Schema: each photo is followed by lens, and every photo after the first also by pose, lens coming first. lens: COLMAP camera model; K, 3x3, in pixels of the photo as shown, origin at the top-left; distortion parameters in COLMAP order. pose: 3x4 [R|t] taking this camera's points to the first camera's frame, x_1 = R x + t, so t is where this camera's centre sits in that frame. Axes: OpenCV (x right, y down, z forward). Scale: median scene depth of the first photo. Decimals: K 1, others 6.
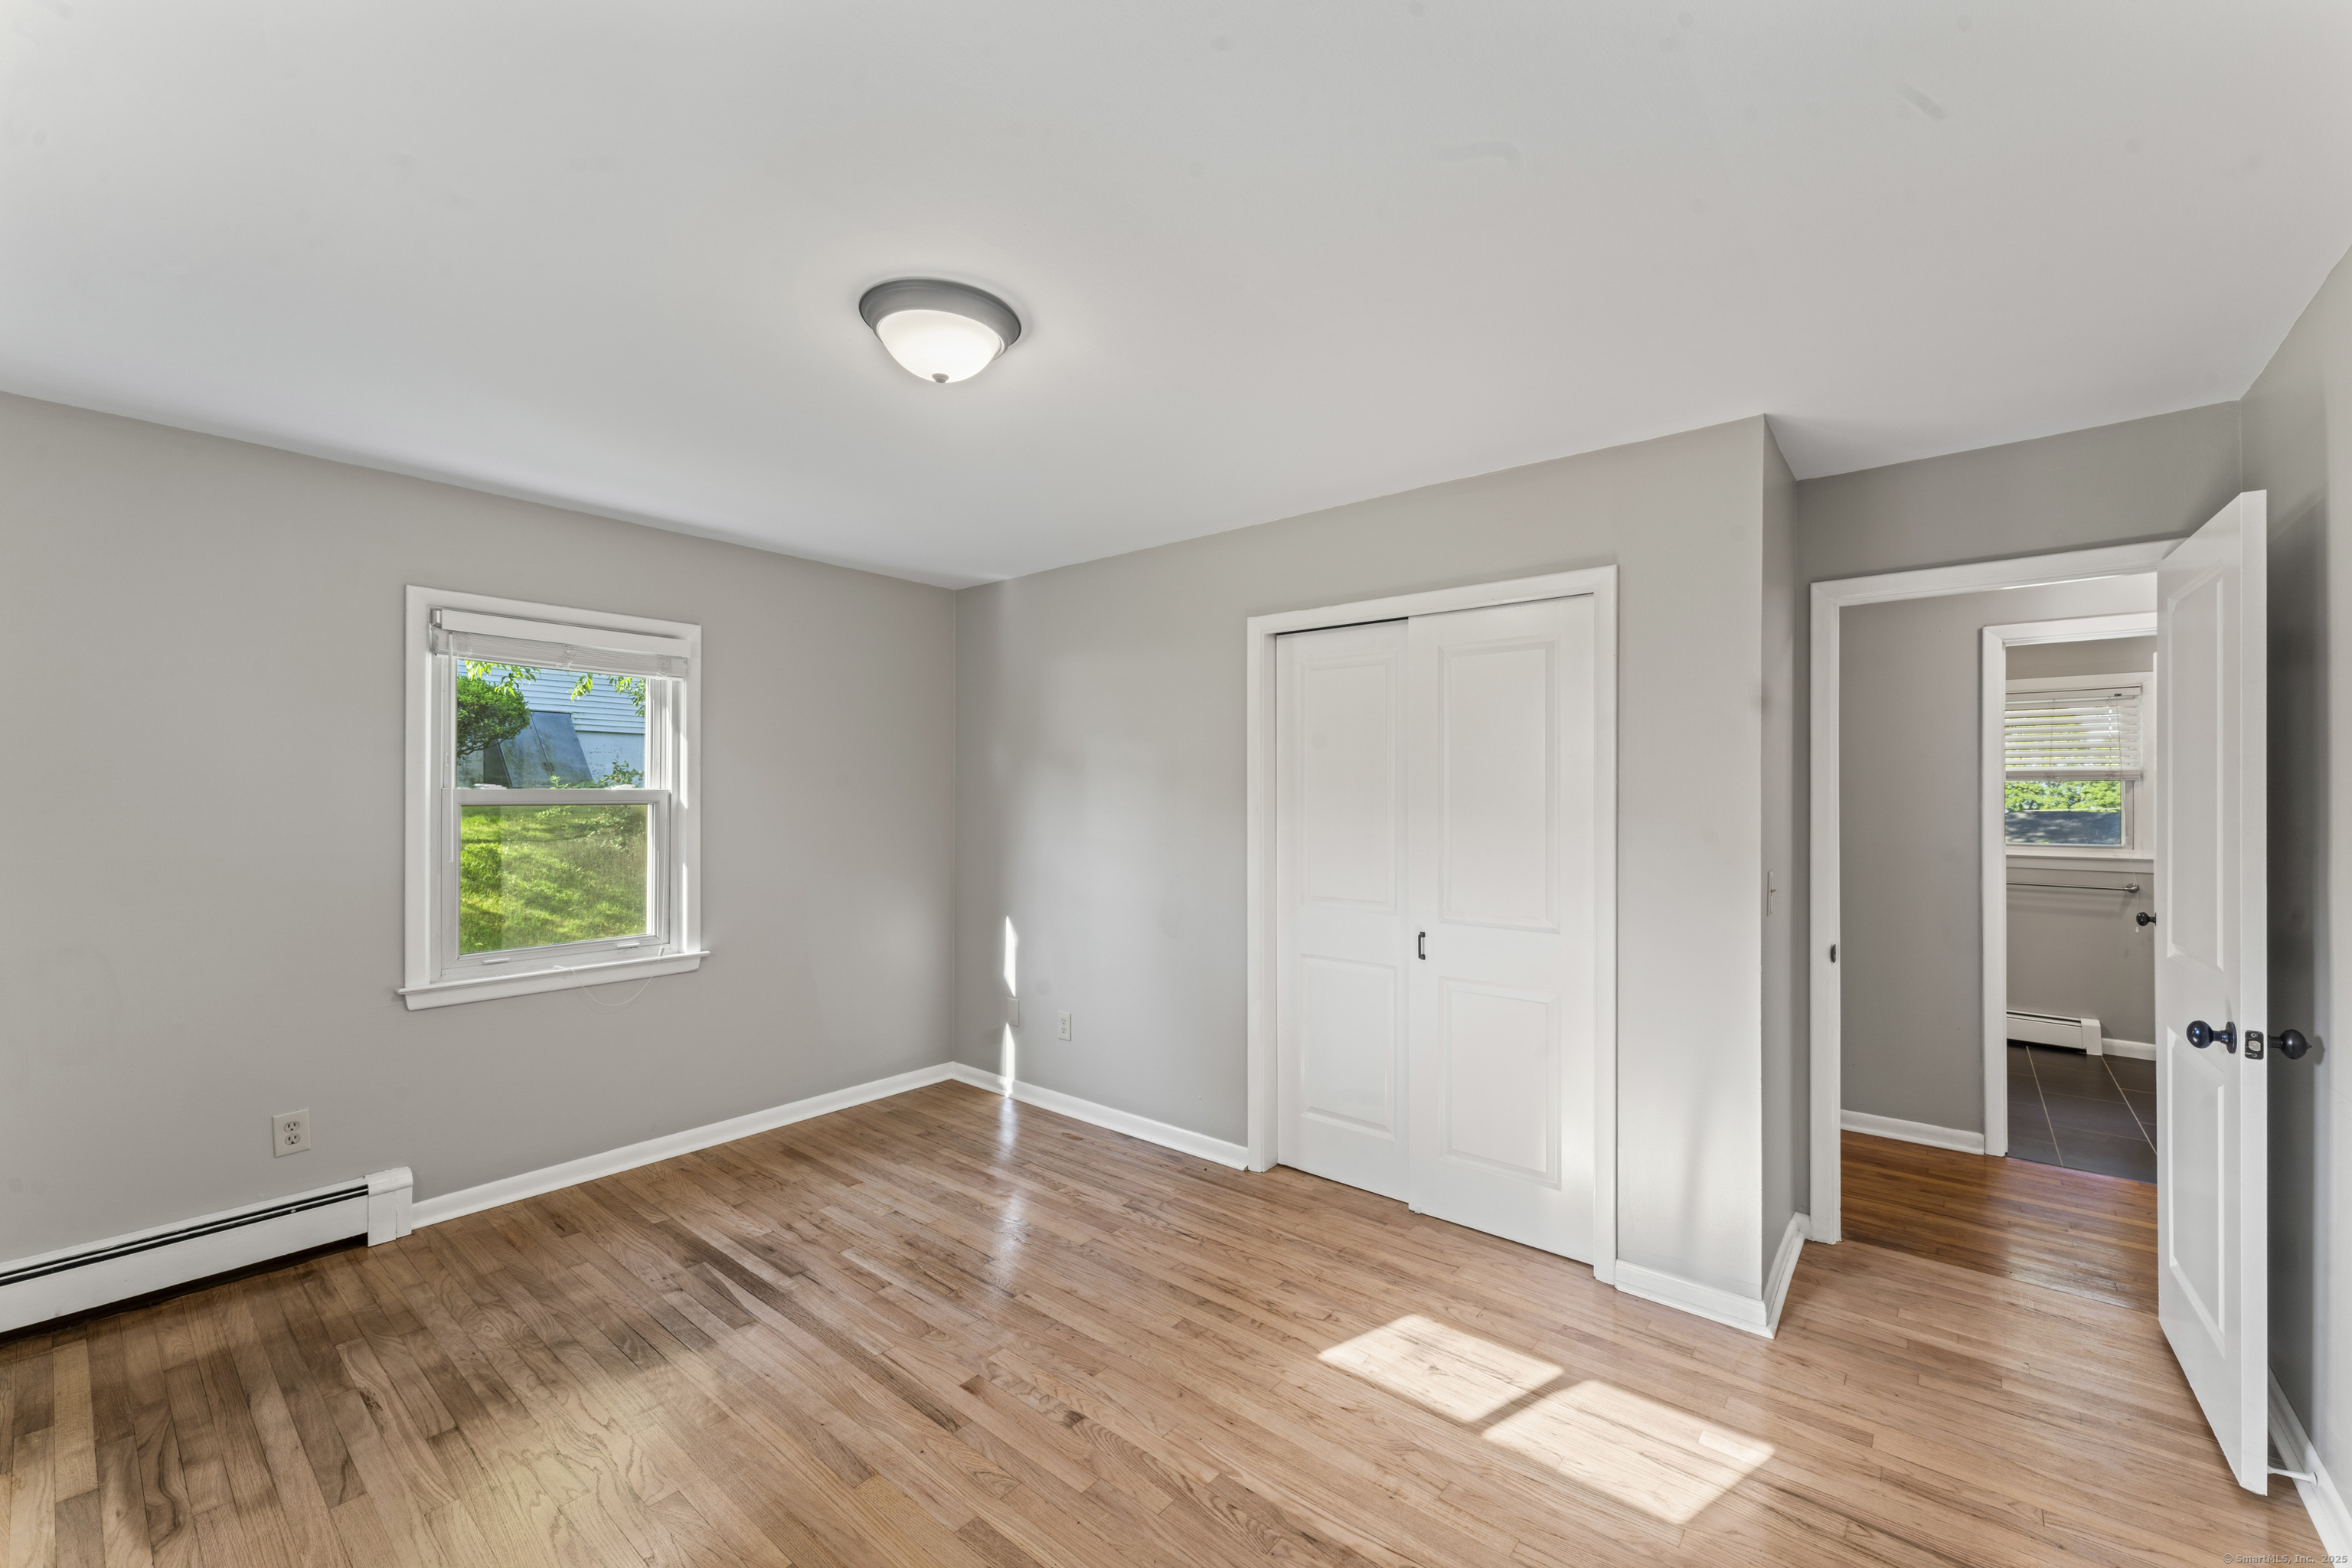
lens RADIAL K [[823.3, 0, 1021.9], [0, 823.3, 793.2], [0, 0, 1]] dist [0.000261, 0.000030]
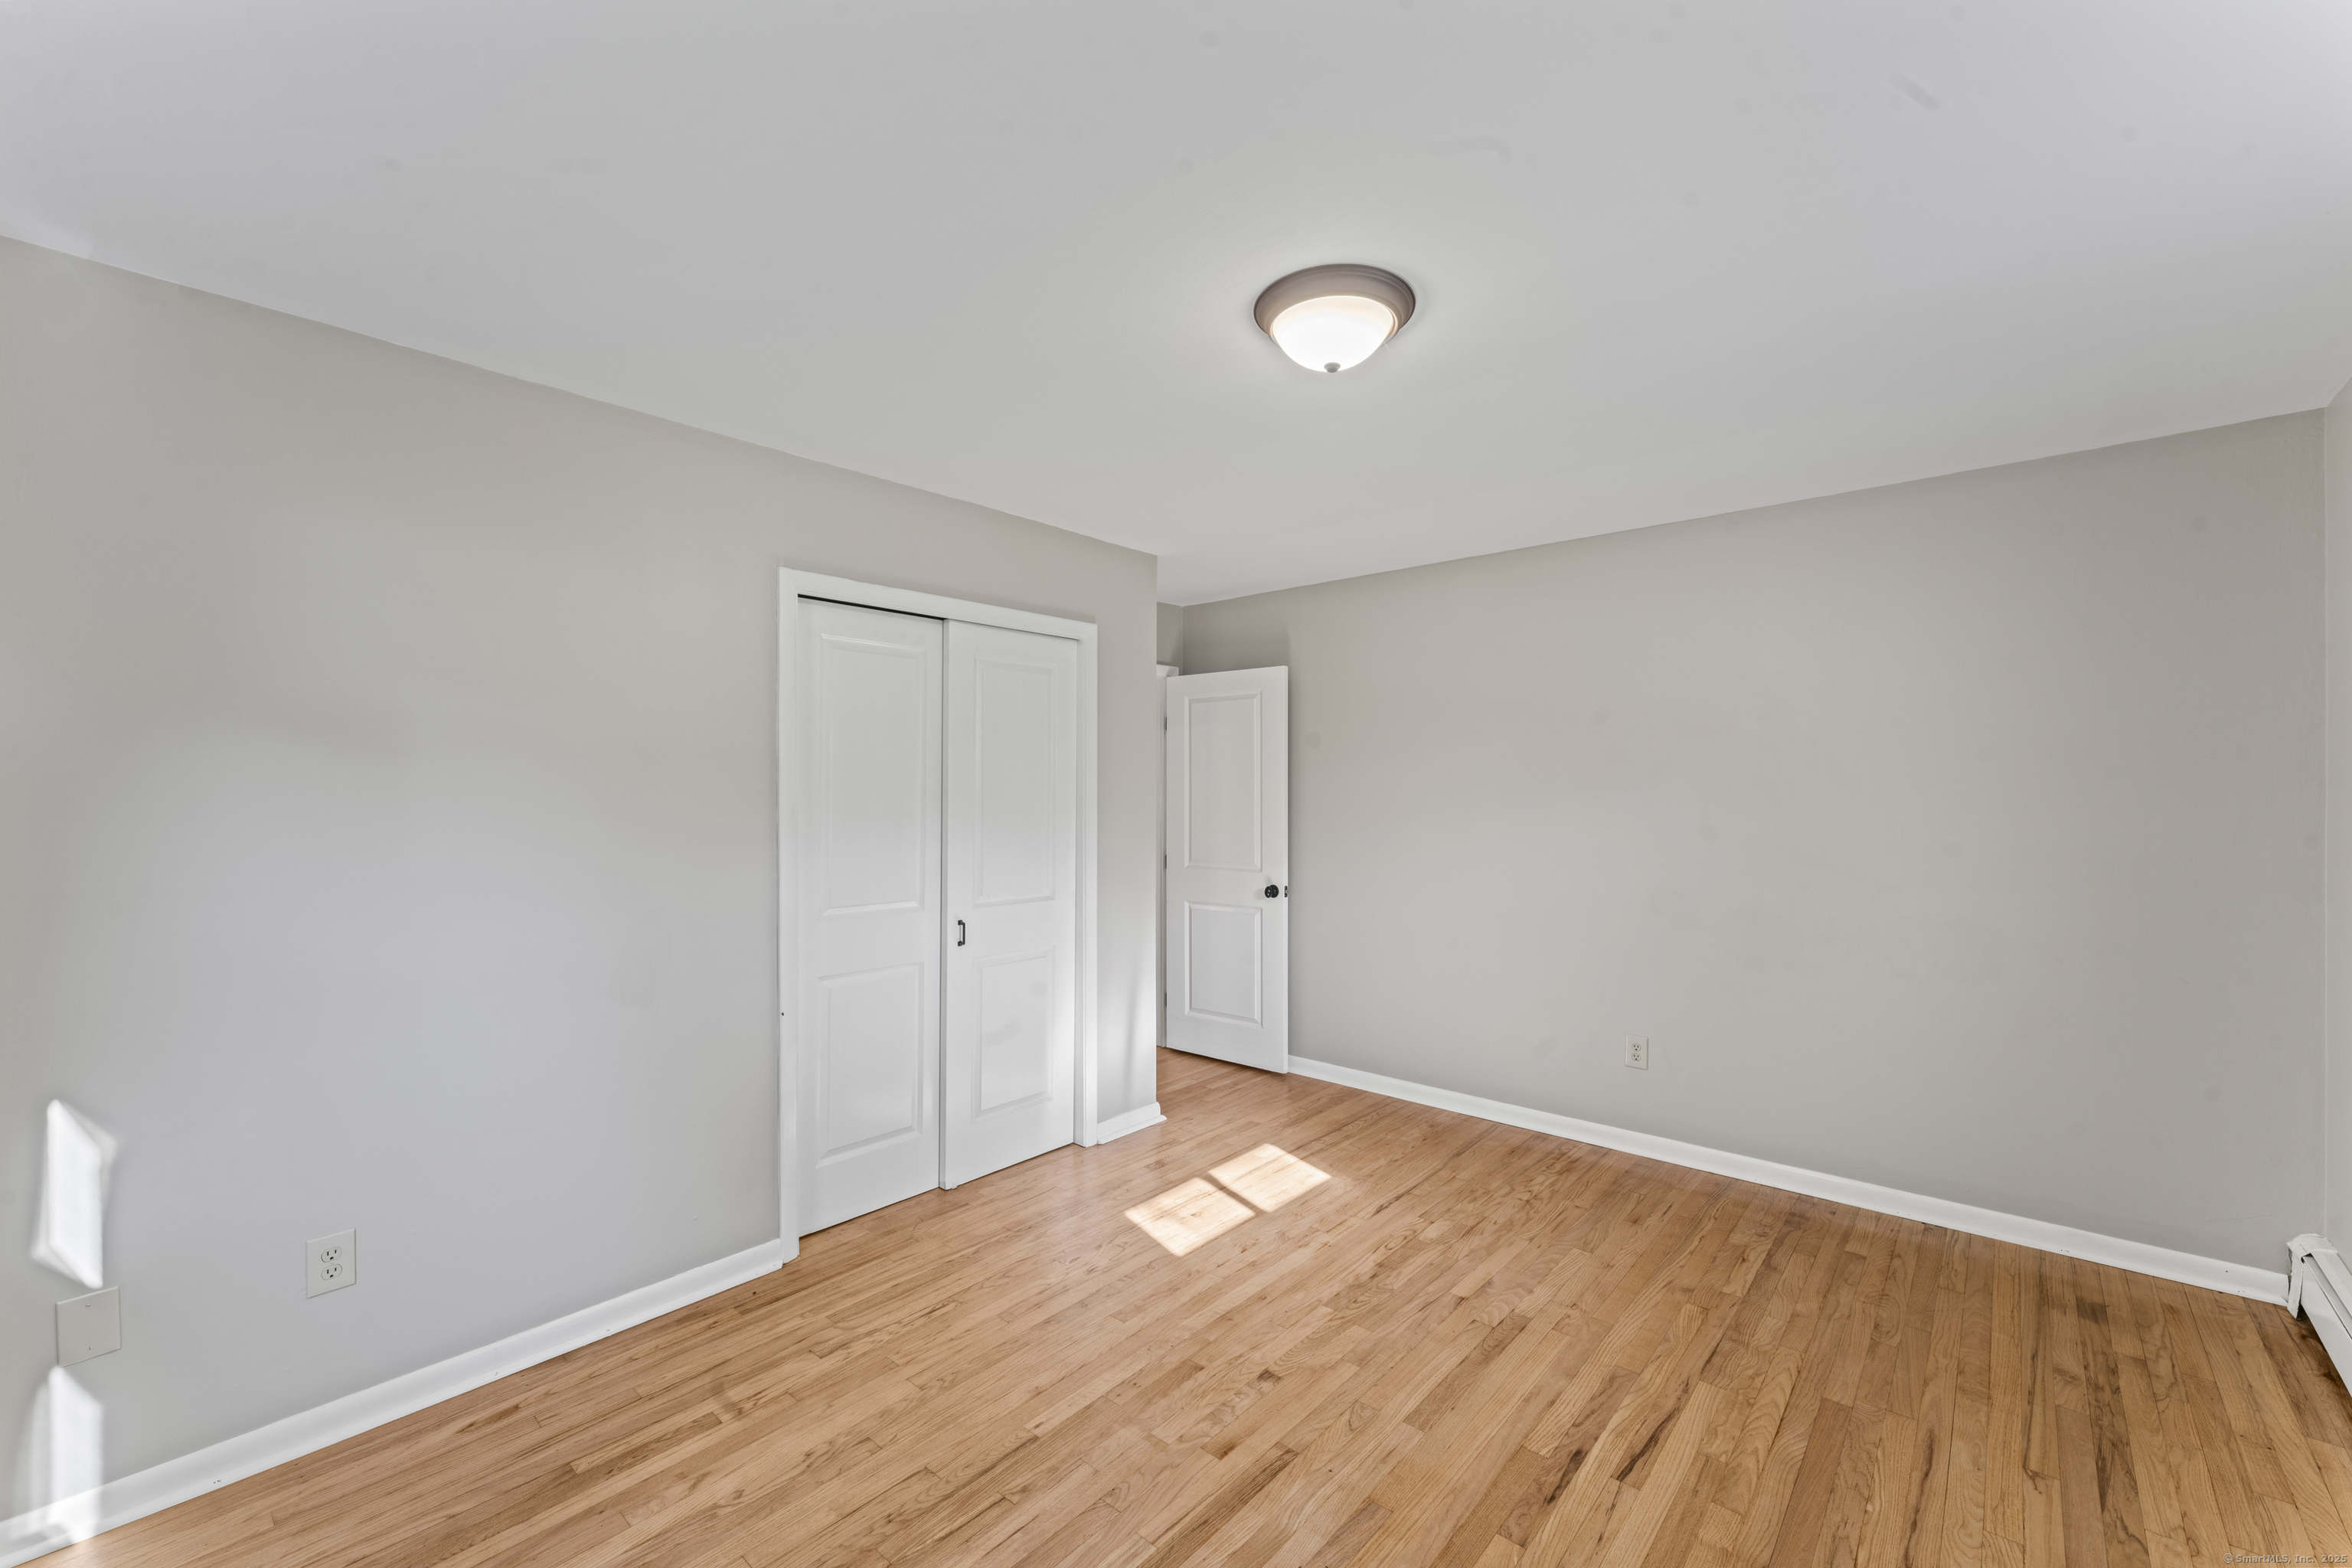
lens RADIAL K [[985.6, 0, 1176.0], [0, 985.6, 784.0], [0, 0, 1]] dist [0.000809, 0.000311]
pose [[-0.004731, 0.005930, 0.999971, -0.856412], [-0.001938, 0.999980, -0.005939, 0.000807], [-0.999987, -0.001966, -0.004720, 0.793838]]
